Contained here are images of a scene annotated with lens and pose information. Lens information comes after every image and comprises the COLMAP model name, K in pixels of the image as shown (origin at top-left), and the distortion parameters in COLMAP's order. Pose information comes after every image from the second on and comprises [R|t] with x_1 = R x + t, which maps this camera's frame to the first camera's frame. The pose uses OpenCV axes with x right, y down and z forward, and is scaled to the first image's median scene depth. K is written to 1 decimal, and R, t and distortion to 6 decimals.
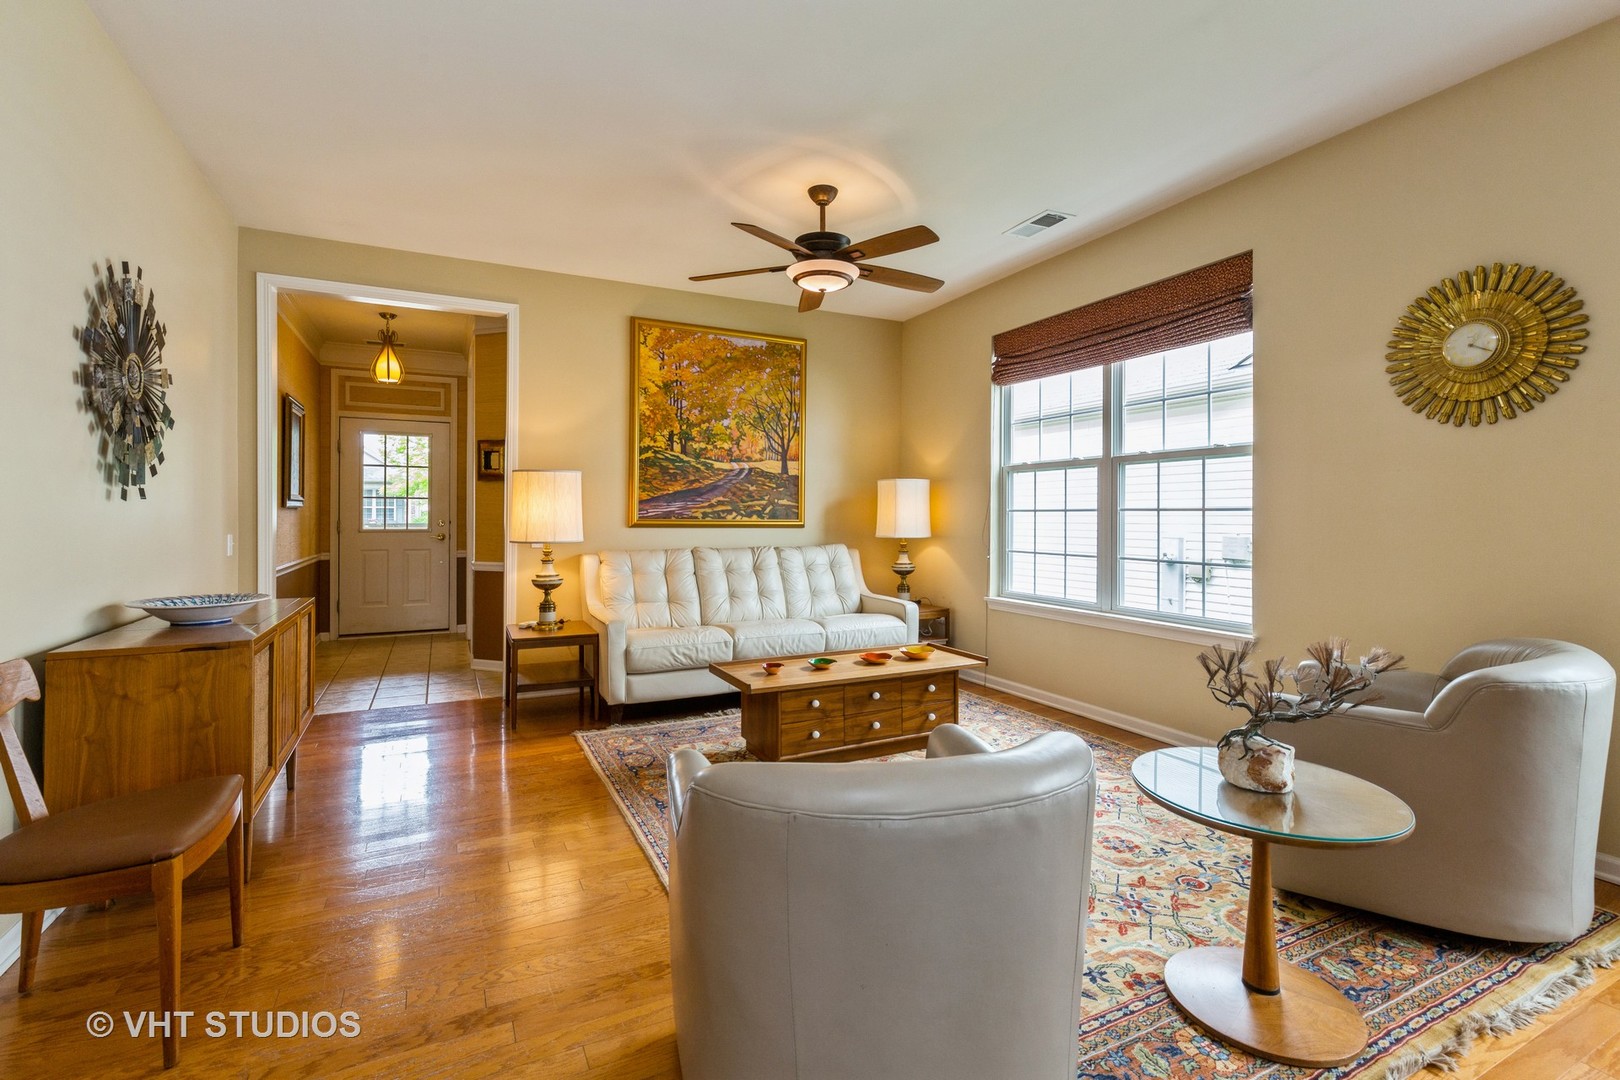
lens RADIAL K [[734.4, 0, 804.6], [0, 734.4, 515.9], [0, 0, 1]] dist [0.016844, -0.003106]
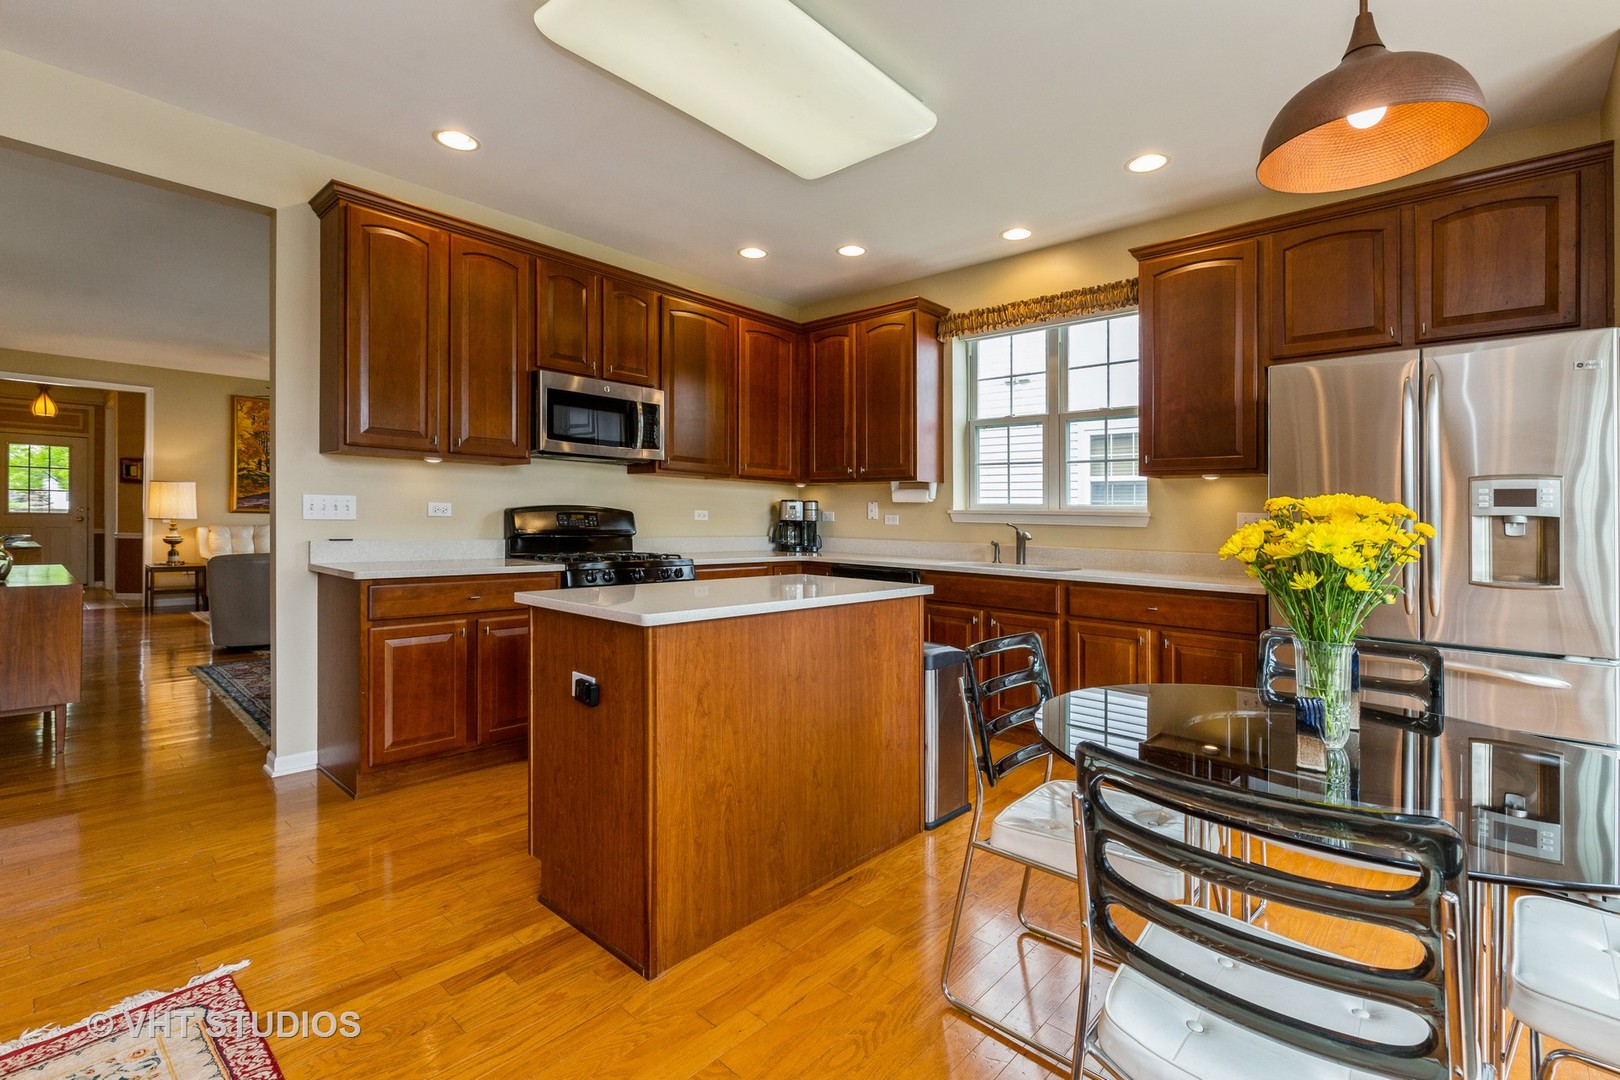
lens RADIAL K [[734.4, 0, 801.2], [0, 734.4, 530.4], [0, 0, 1]] dist [0.016844, -0.003106]
pose [[0.935848, 0.006599, 0.352343, 0.408616], [-0.015349, 0.999639, 0.022045, -0.001939], [-0.352070, -0.026039, 0.935611, -1.130494]]
